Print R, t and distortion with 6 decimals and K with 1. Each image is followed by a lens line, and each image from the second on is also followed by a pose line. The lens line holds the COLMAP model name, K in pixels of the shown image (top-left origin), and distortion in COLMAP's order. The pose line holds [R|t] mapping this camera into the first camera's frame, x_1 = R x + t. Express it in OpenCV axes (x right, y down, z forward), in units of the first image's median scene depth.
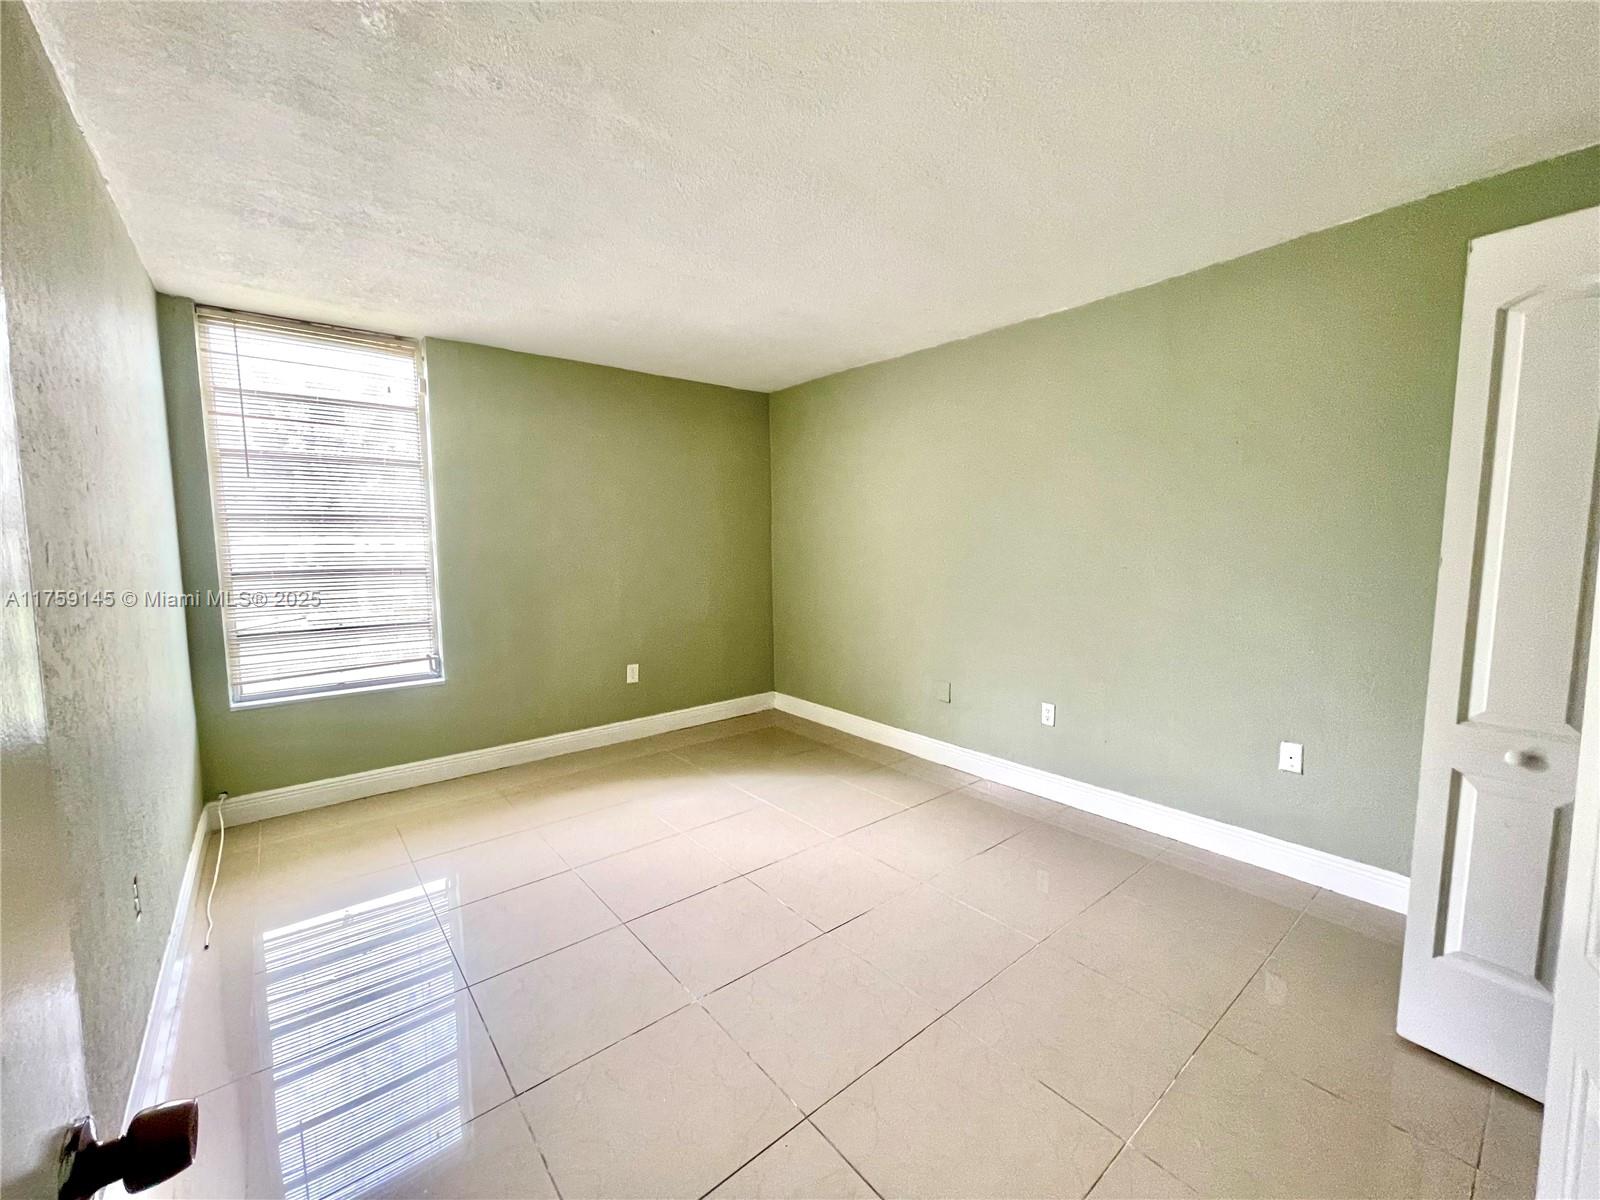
lens RADIAL K [[644.0, 0, 800.0], [0, 644.0, 600.0], [0, 0, 1]] dist [-0.002947, -0.000237]
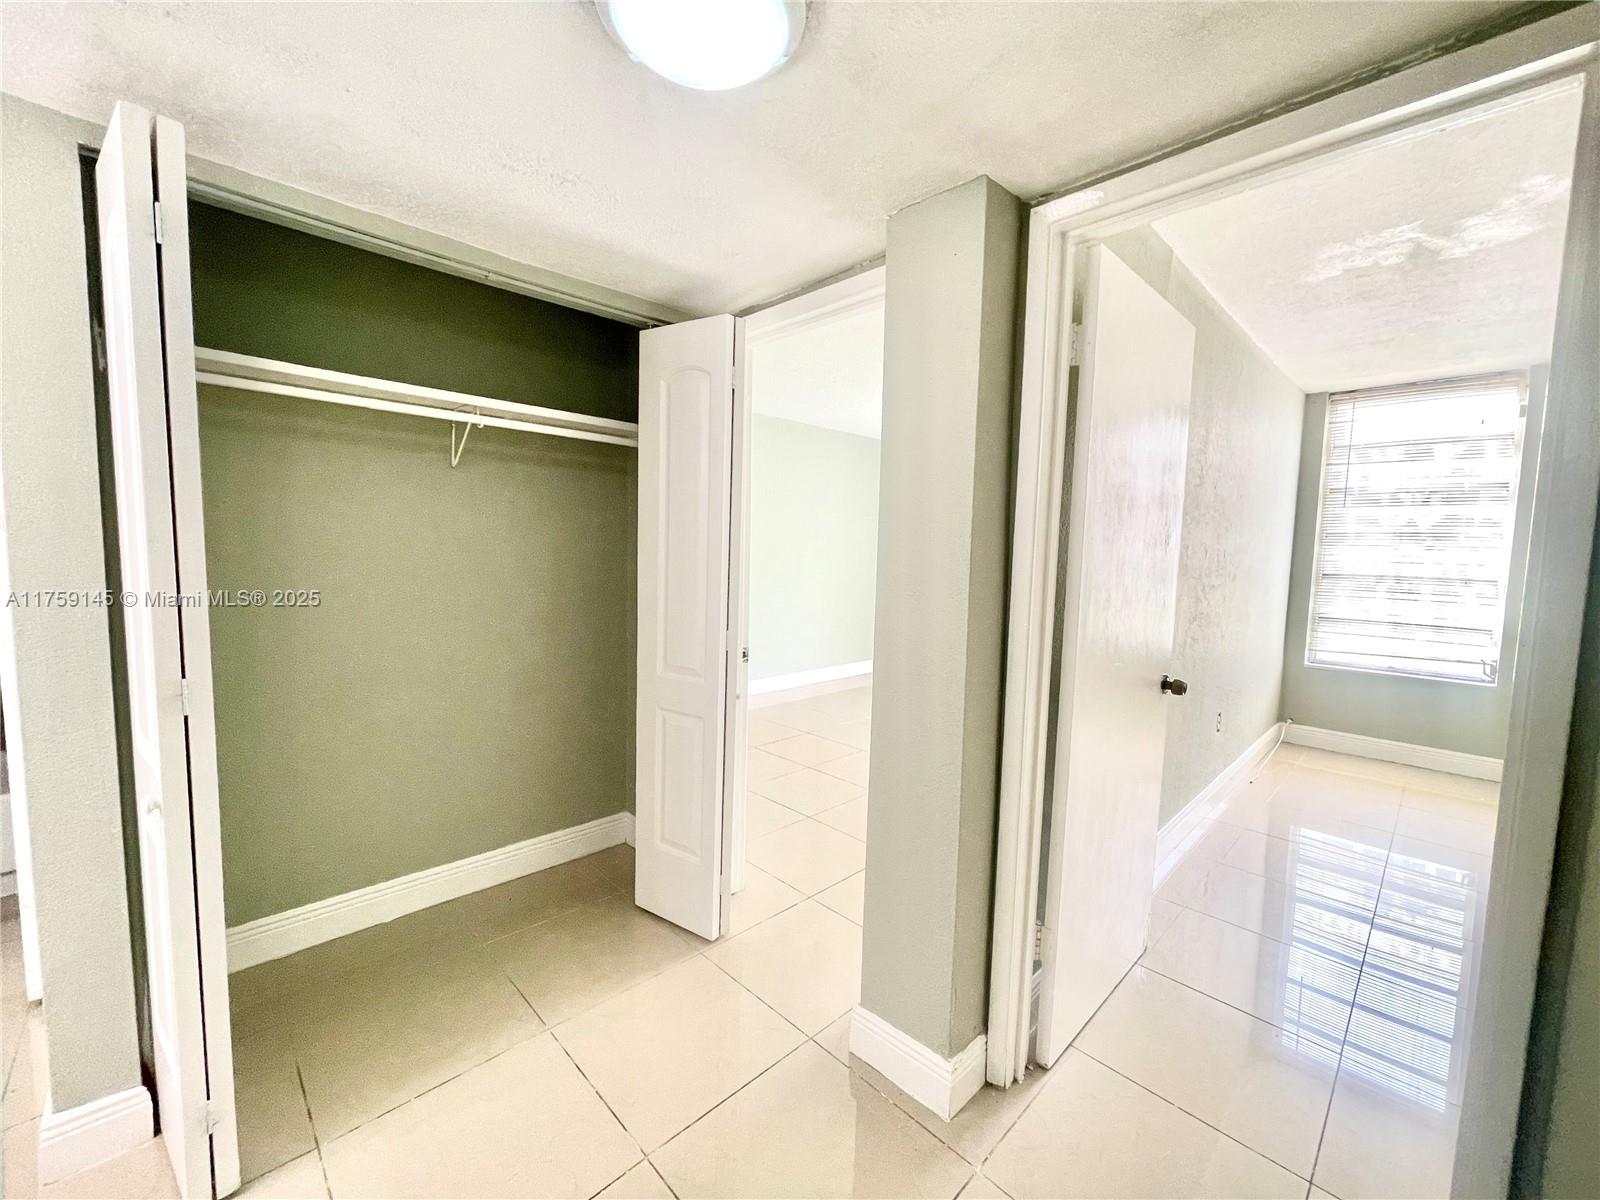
lens RADIAL K [[644.0, 0, 800.0], [0, 644.0, 600.0], [0, 0, 1]] dist [-0.002947, -0.000237]
pose [[0.089951, 0.092345, -0.991656, 0.453183], [-0.110580, 0.990462, 0.082204, 0.027657], [0.989788, 0.102263, 0.099305, -0.306087]]
